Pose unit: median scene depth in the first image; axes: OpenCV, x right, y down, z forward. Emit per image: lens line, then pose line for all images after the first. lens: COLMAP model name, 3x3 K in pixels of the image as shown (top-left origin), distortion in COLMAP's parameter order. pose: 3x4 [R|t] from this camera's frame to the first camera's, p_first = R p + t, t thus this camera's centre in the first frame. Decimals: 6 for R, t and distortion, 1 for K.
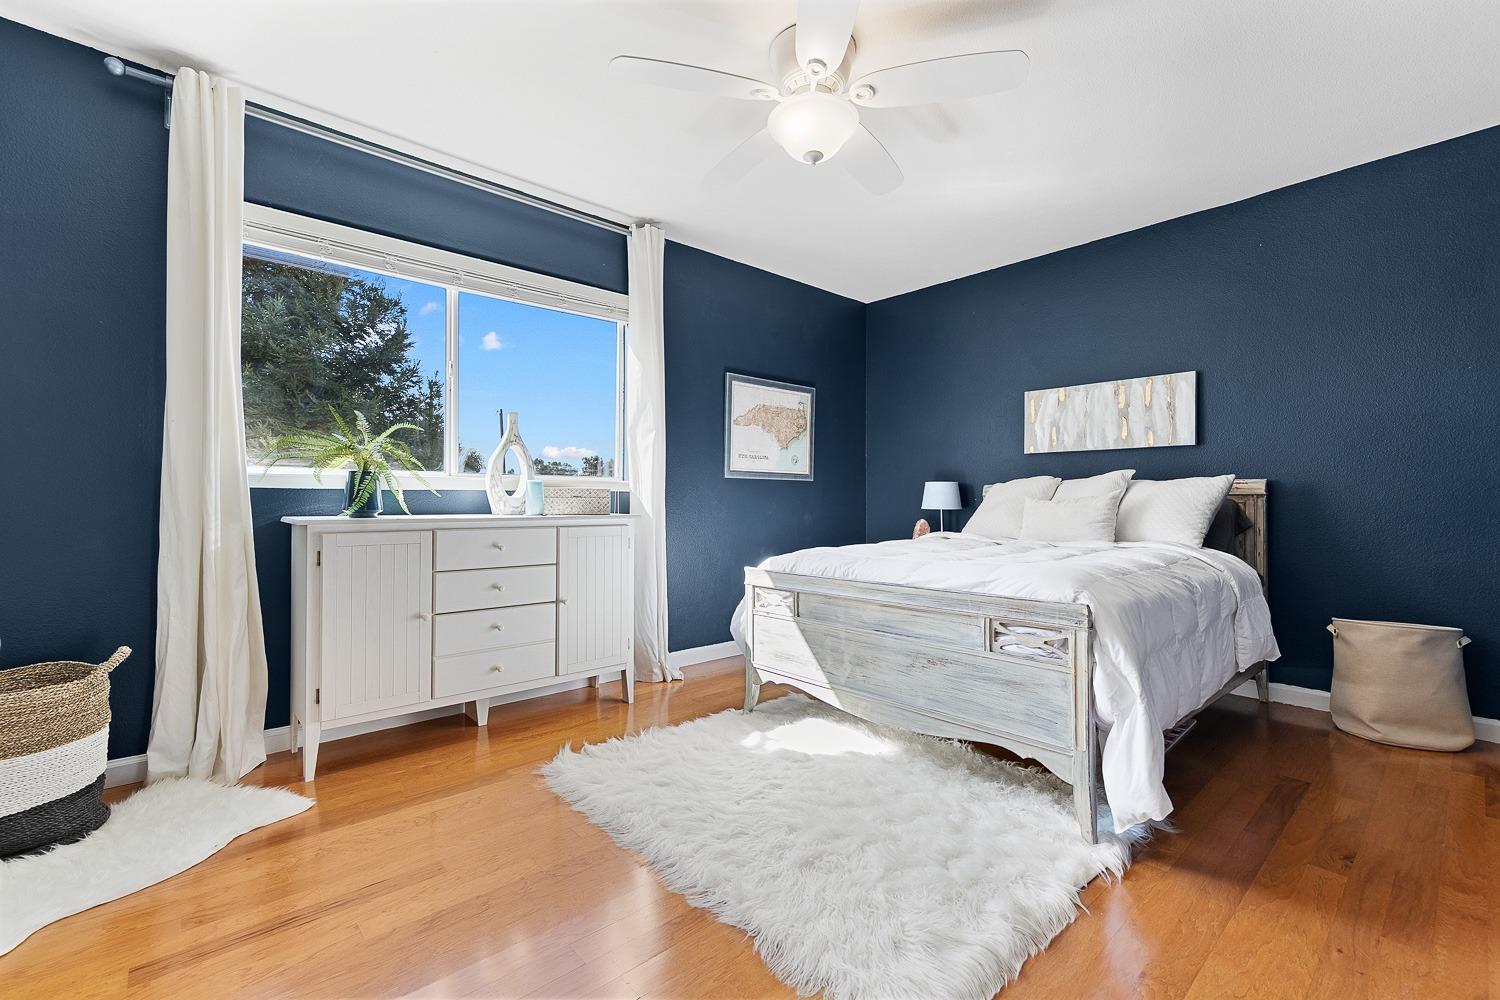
lens RADIAL K [[650.5, 0, 750.0], [0, 650.5, 500.0], [0, 0, 1]] dist [0.001776, -0.000134]
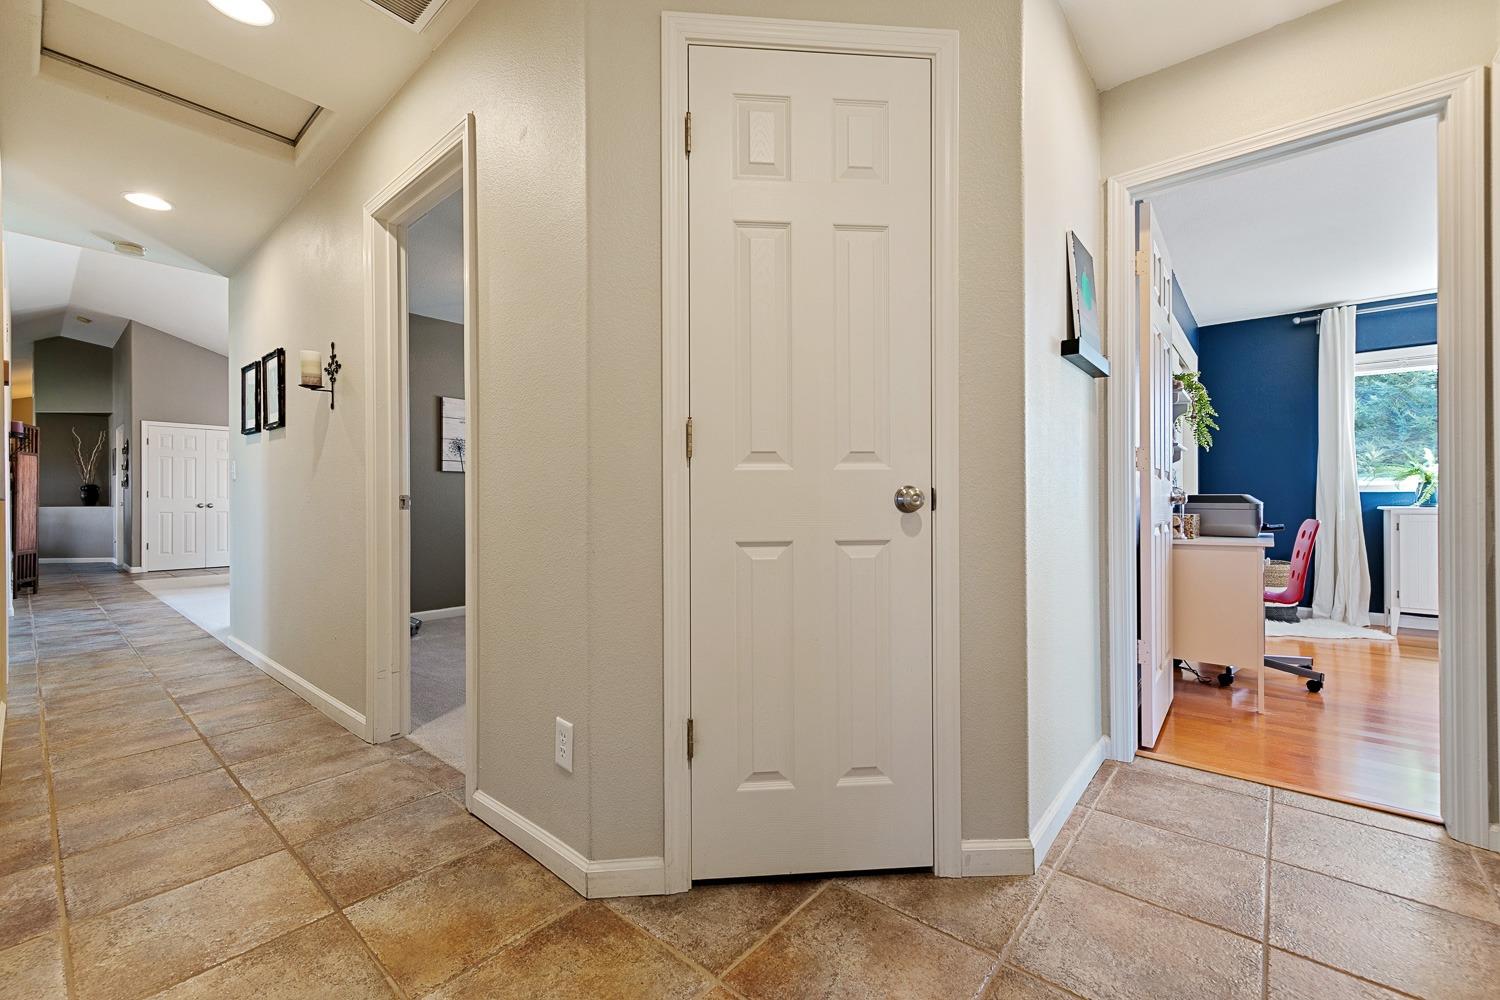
lens RADIAL K [[609.3, 0, 750.0], [0, 609.3, 500.0], [0, 0, 1]] dist [0.002028, 0.000013]
pose [[0.135067, -0.004475, -0.990826, 0.905456], [0.004311, 0.999983, -0.003929, 0.005474], [0.990827, -0.003741, 0.135084, -1.199818]]
